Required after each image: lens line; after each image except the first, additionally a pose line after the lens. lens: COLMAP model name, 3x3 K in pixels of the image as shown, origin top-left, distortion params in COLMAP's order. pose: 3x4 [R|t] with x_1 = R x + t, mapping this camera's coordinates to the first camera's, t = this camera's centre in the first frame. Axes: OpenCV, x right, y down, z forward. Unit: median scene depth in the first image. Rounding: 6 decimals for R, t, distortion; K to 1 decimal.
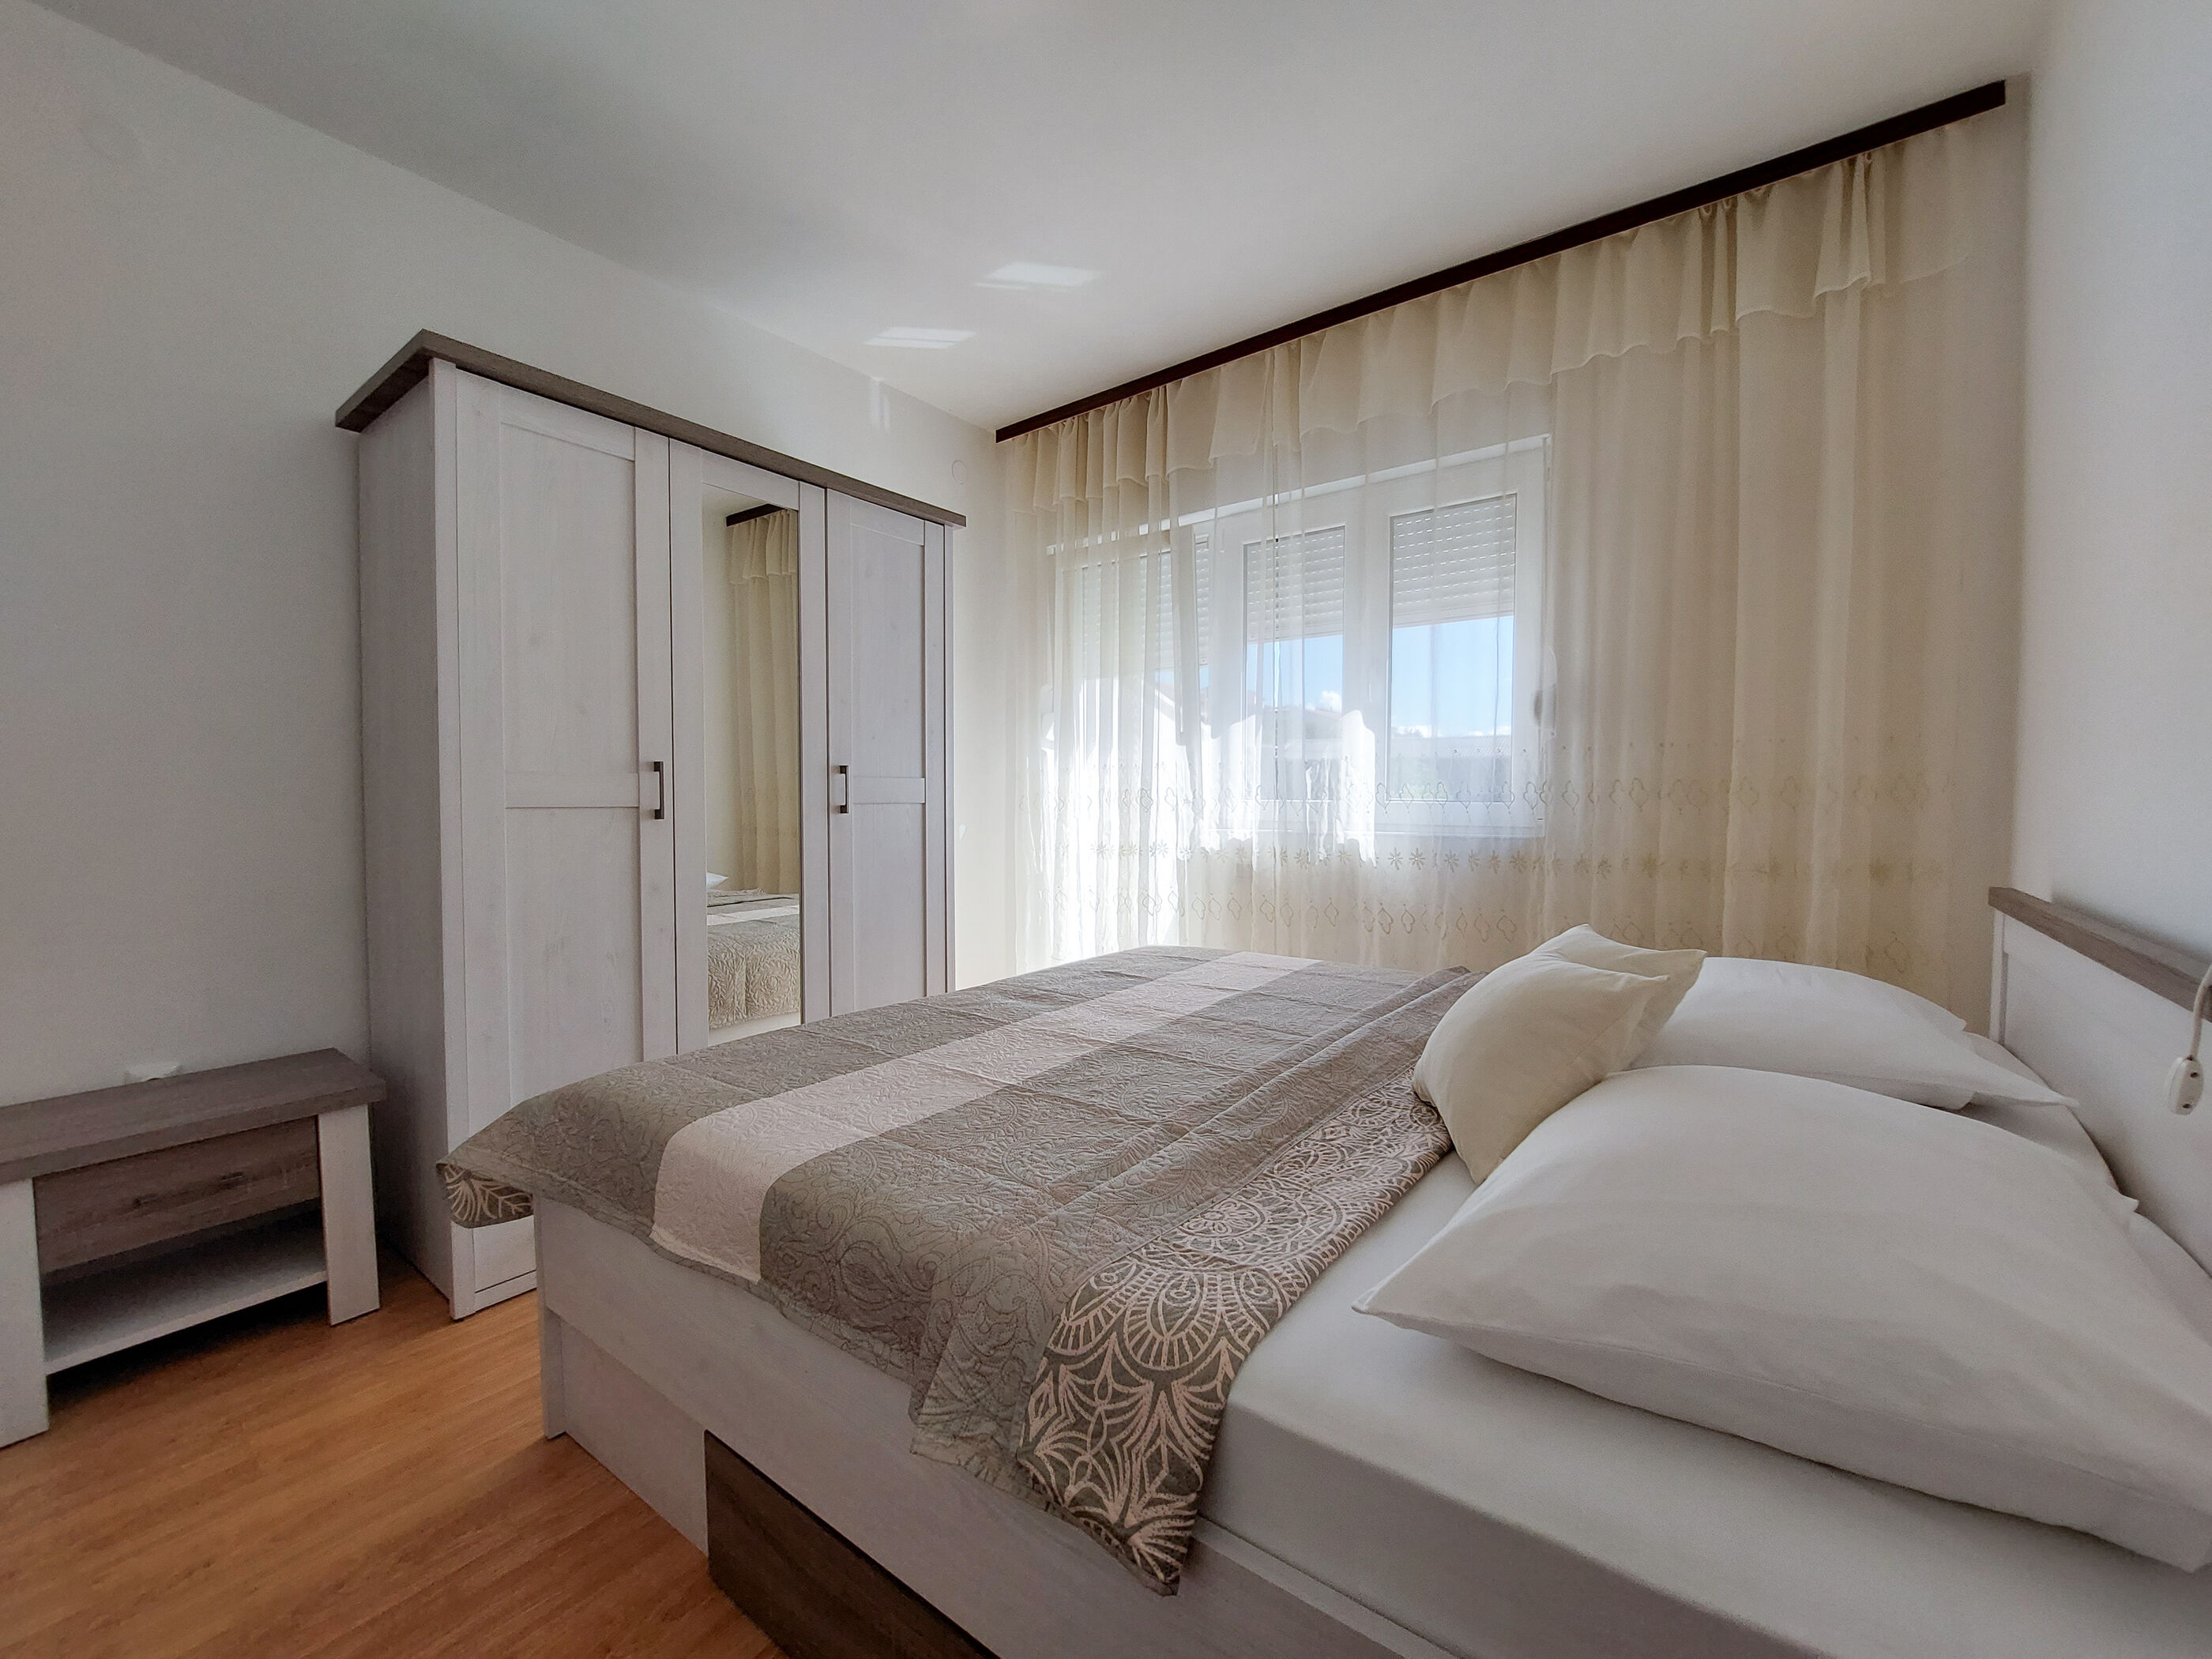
lens RADIAL K [[886.2, 0, 1103.2], [0, 886.2, 829.2], [0, 0, 1]] dist [-0.016516, -0.001060]
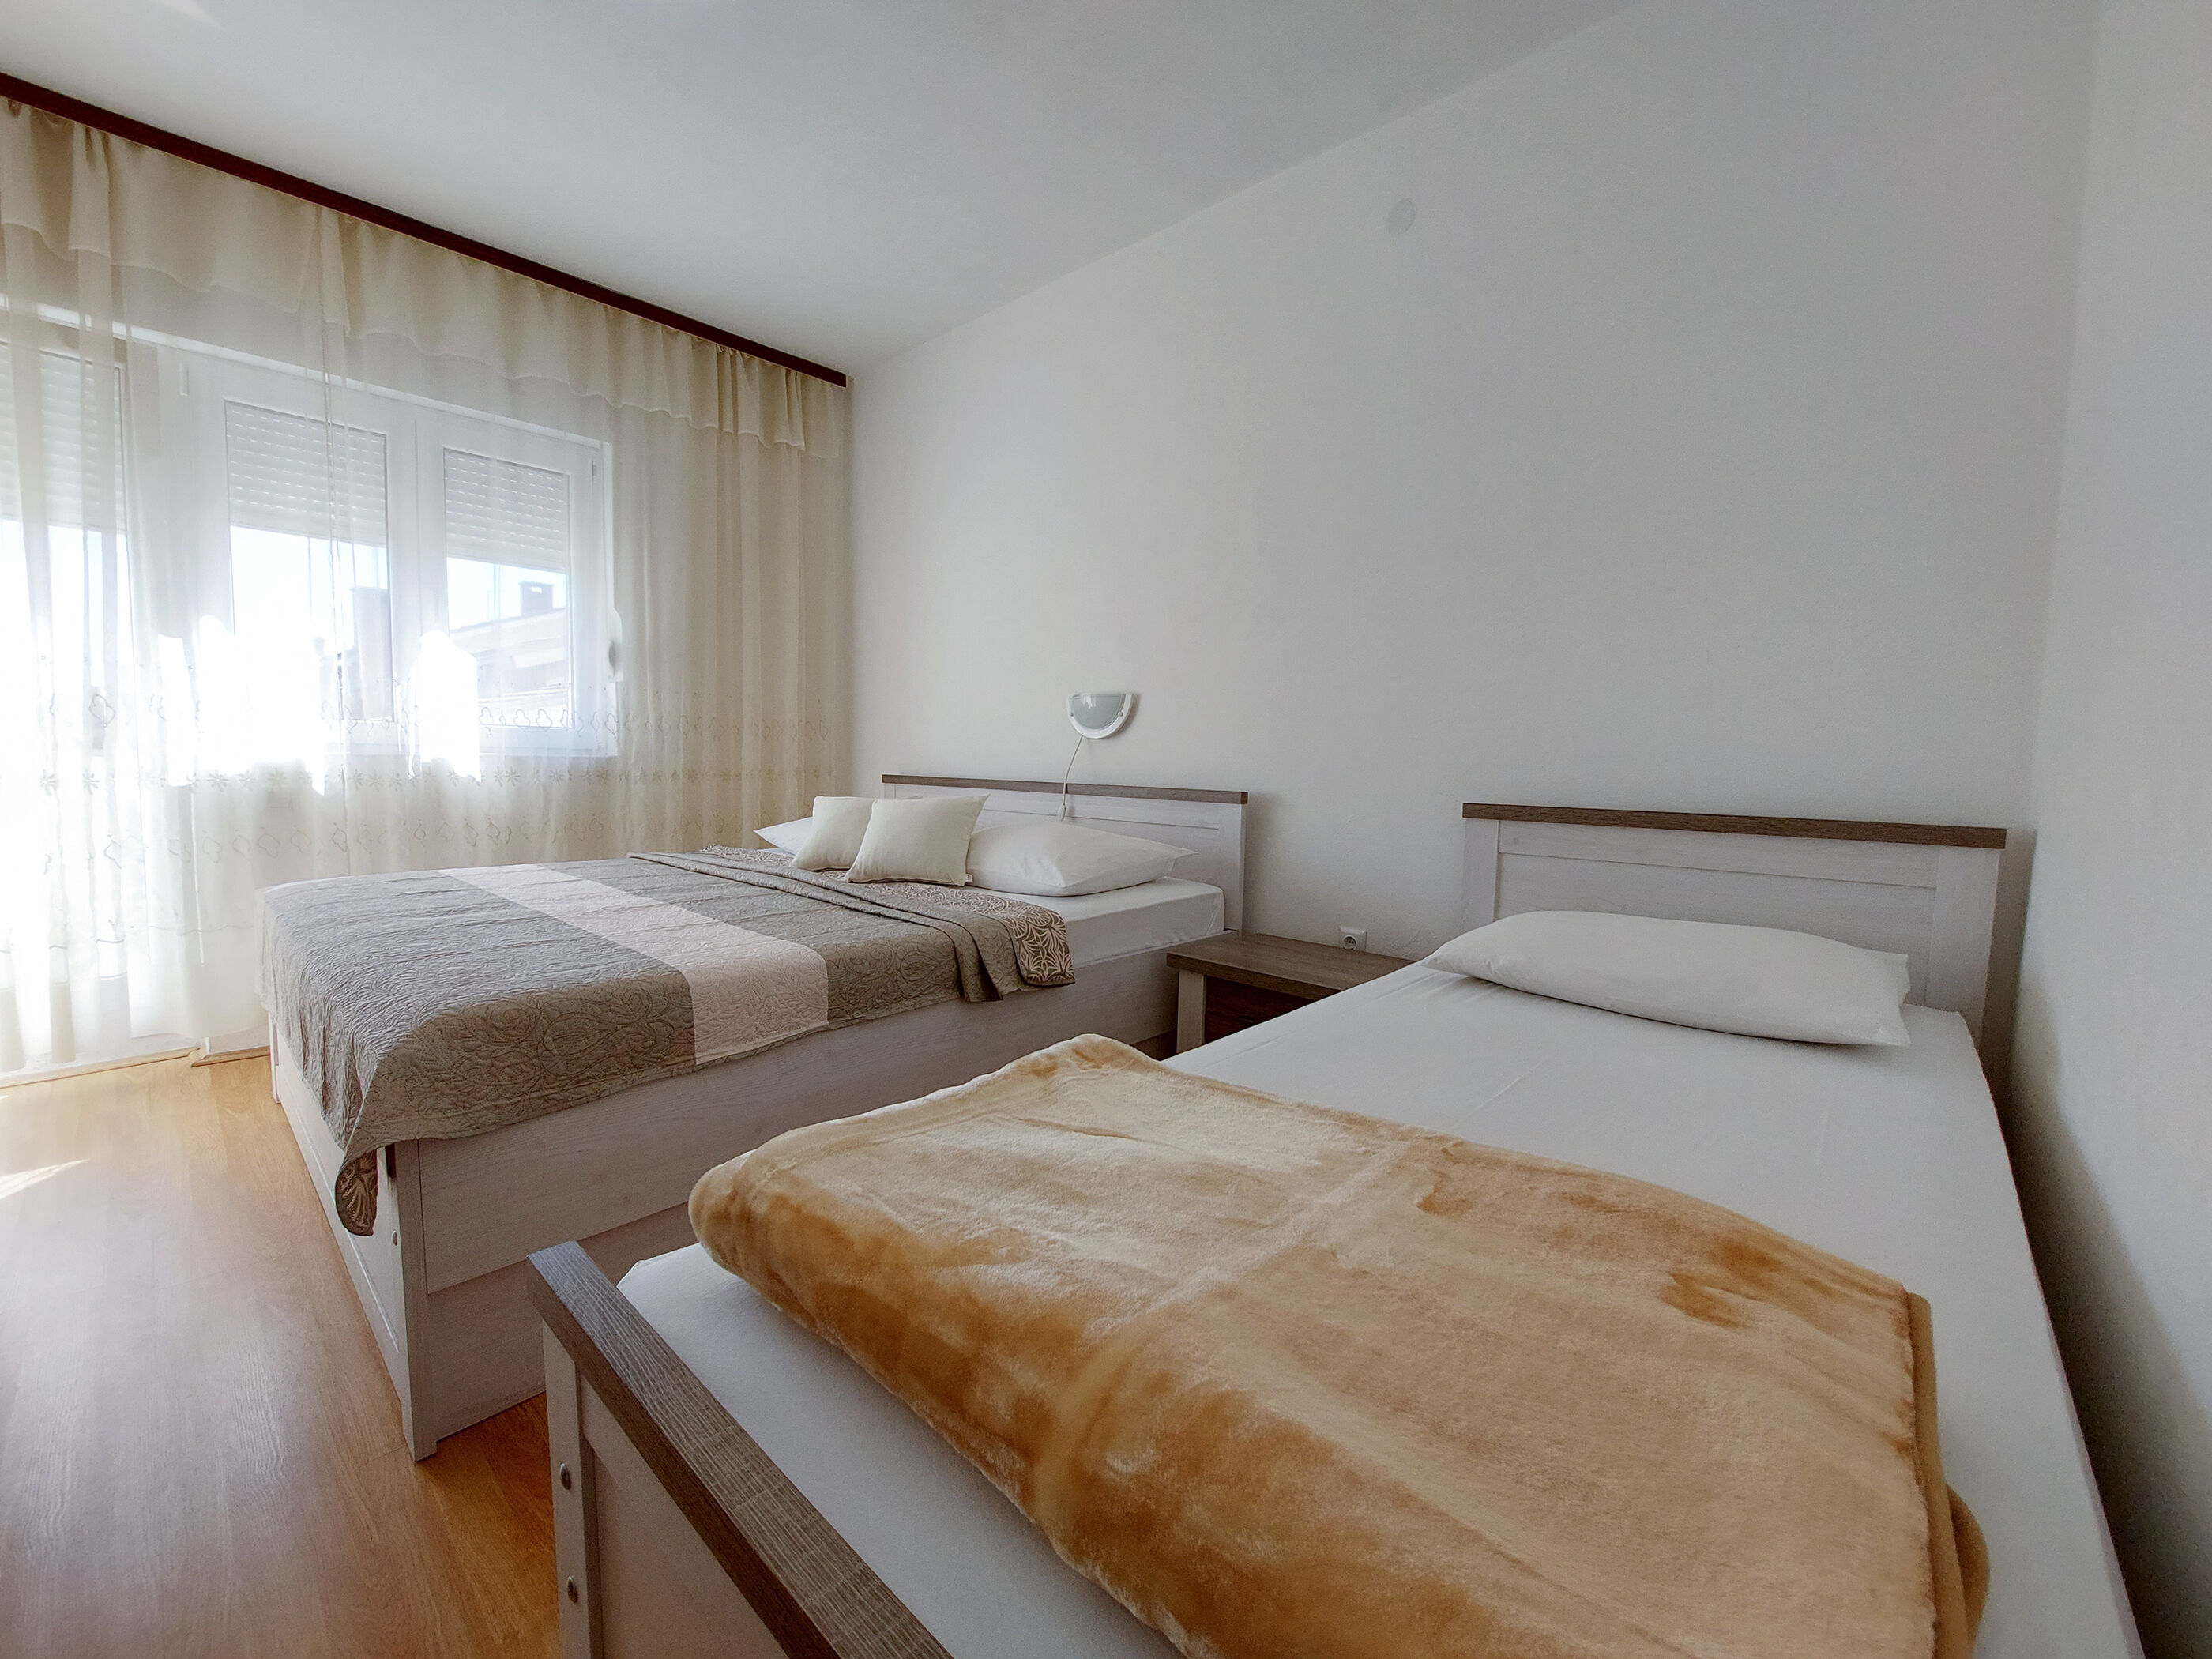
lens RADIAL K [[886.2, 0, 1117.0], [0, 886.2, 830.5], [0, 0, 1]] dist [-0.016516, -0.001060]
pose [[0.077957, -0.076110, 0.994047, -0.805585], [0.015545, 0.997053, 0.075121, 0.033700], [-0.996836, 0.009596, 0.078910, 0.167500]]
